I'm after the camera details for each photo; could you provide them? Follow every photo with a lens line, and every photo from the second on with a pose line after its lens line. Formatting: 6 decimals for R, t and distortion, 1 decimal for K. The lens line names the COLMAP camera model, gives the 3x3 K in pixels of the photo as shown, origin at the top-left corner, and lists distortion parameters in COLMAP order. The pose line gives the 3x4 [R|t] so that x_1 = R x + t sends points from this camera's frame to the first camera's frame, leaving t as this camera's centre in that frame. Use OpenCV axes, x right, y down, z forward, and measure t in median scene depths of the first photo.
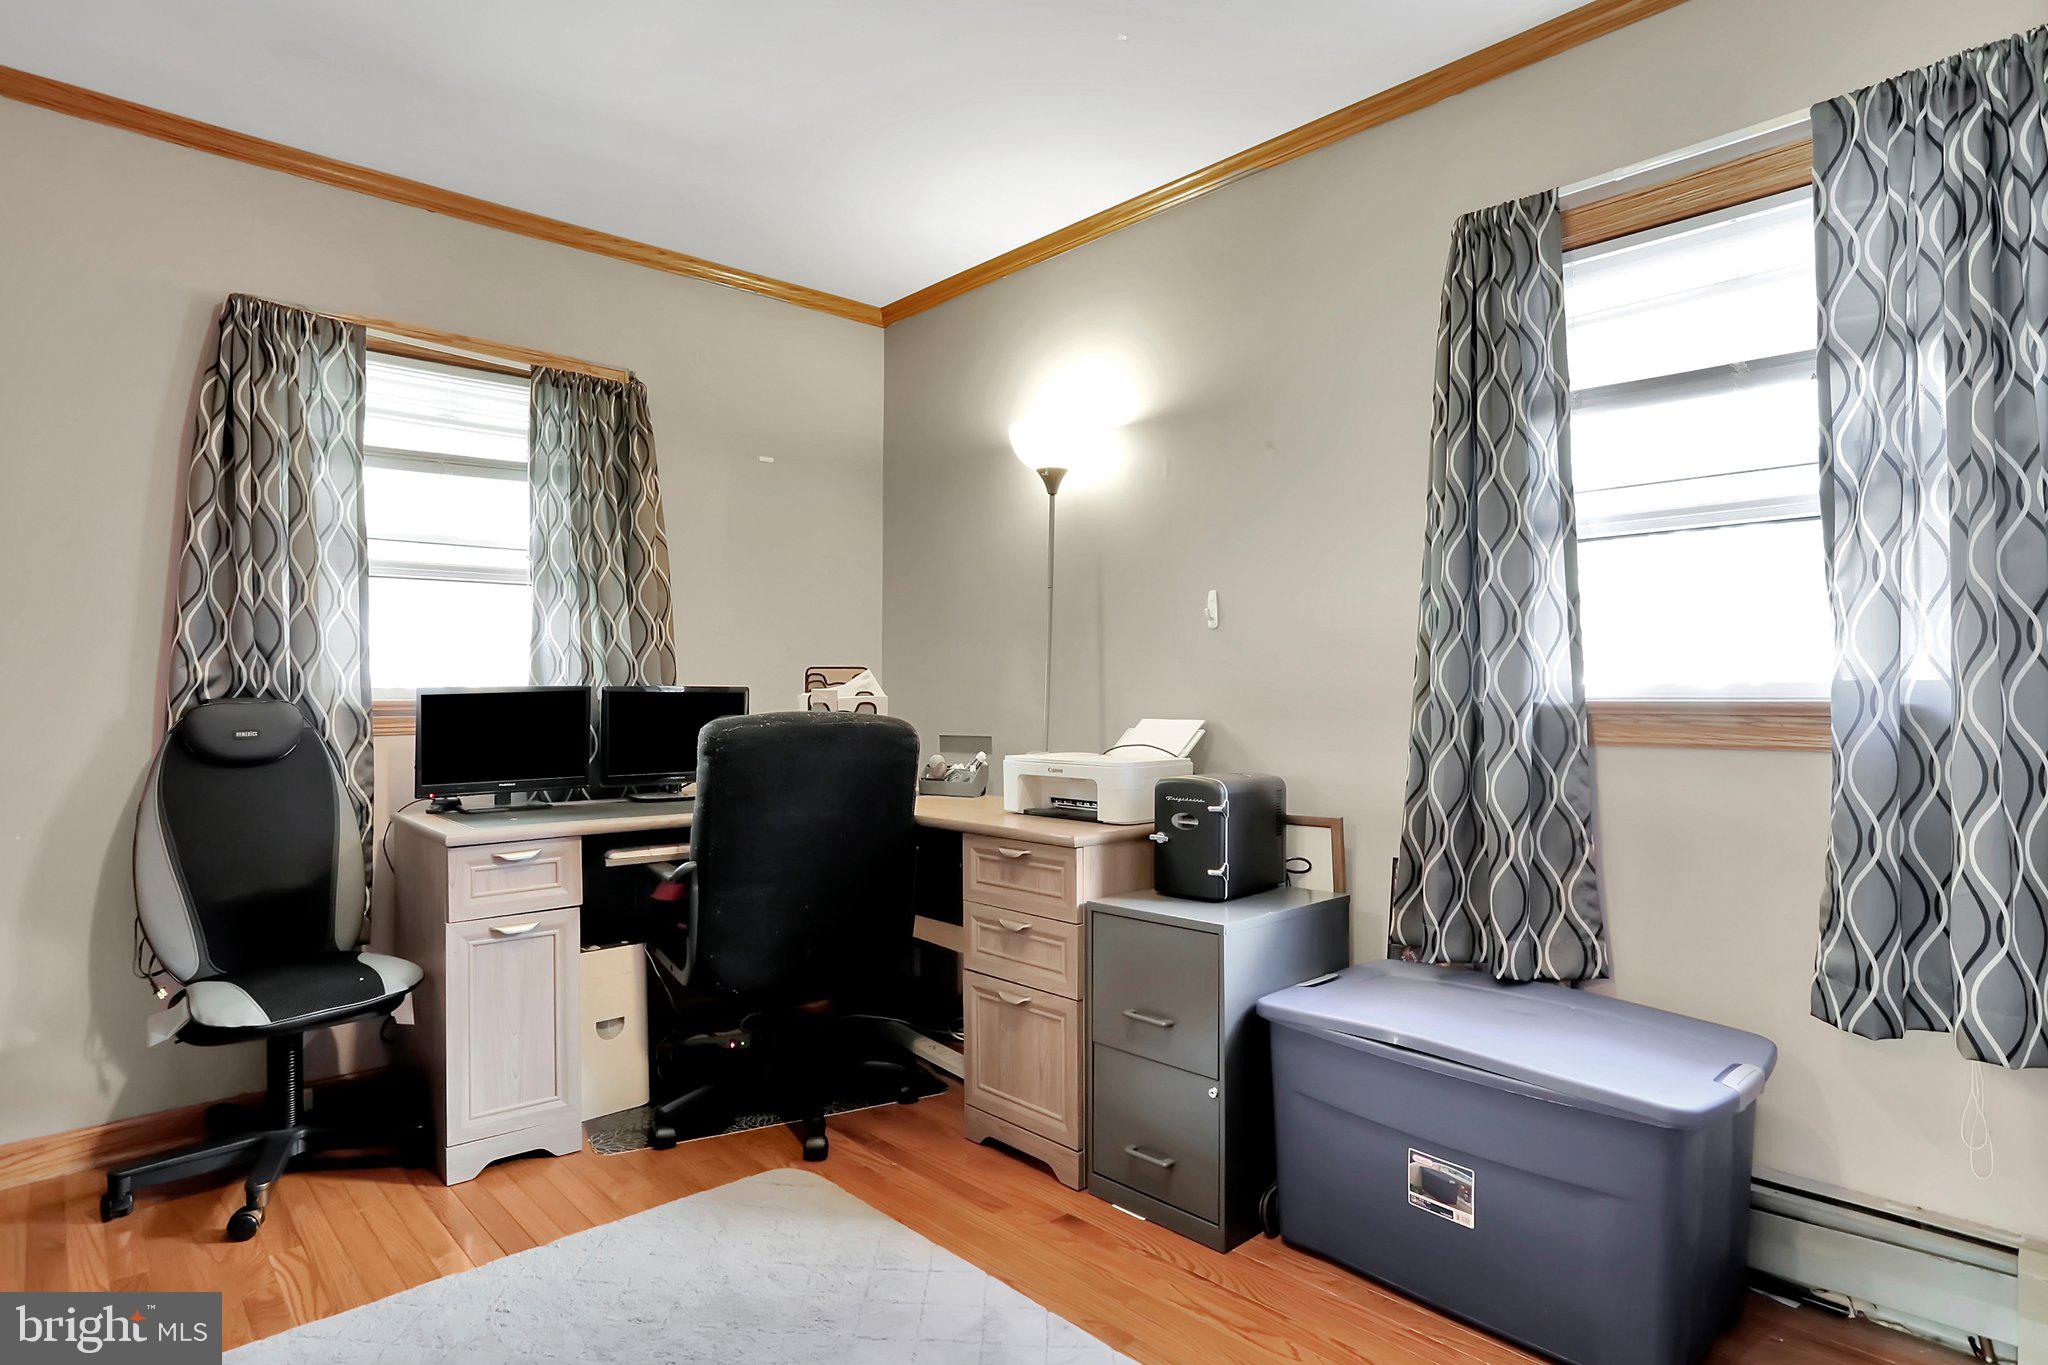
lens RADIAL K [[1103.2, 0, 1024.0], [0, 1103.2, 682.5], [0, 0, 1]] dist [-0.000650, -0.000098]
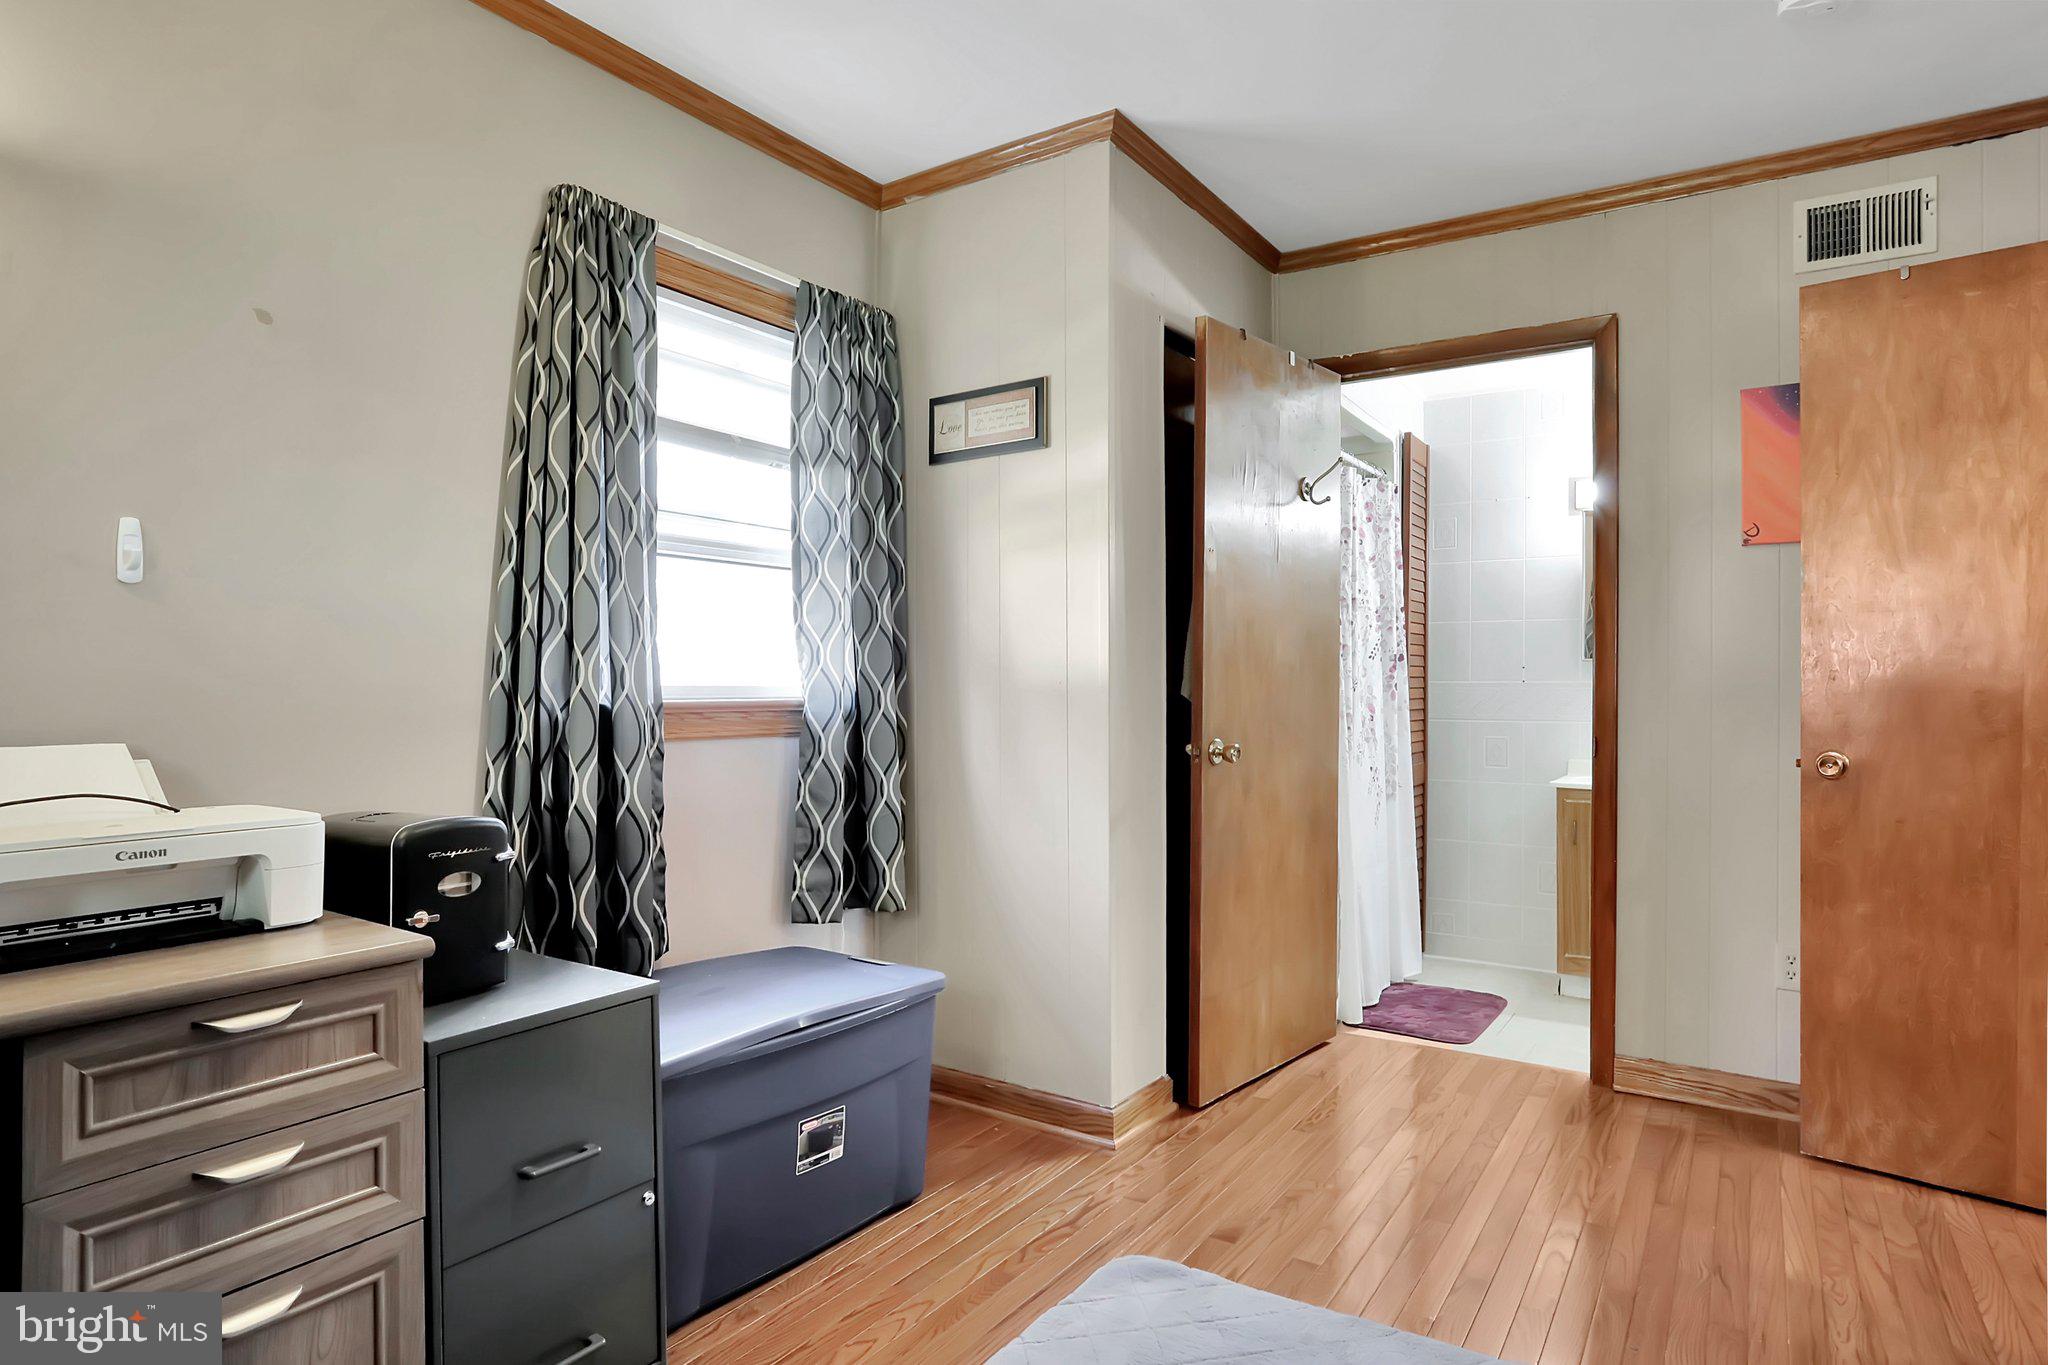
lens RADIAL K [[1164.3, 0, 1024.0], [0, 1164.3, 682.5], [0, 0, 1]] dist [-0.003157, 0.000690]
pose [[-0.226230, 0.011785, 0.974003, -0.784679], [-0.001883, 0.999920, -0.012535, 0.013090], [-0.974072, -0.004670, -0.226190, 1.032425]]
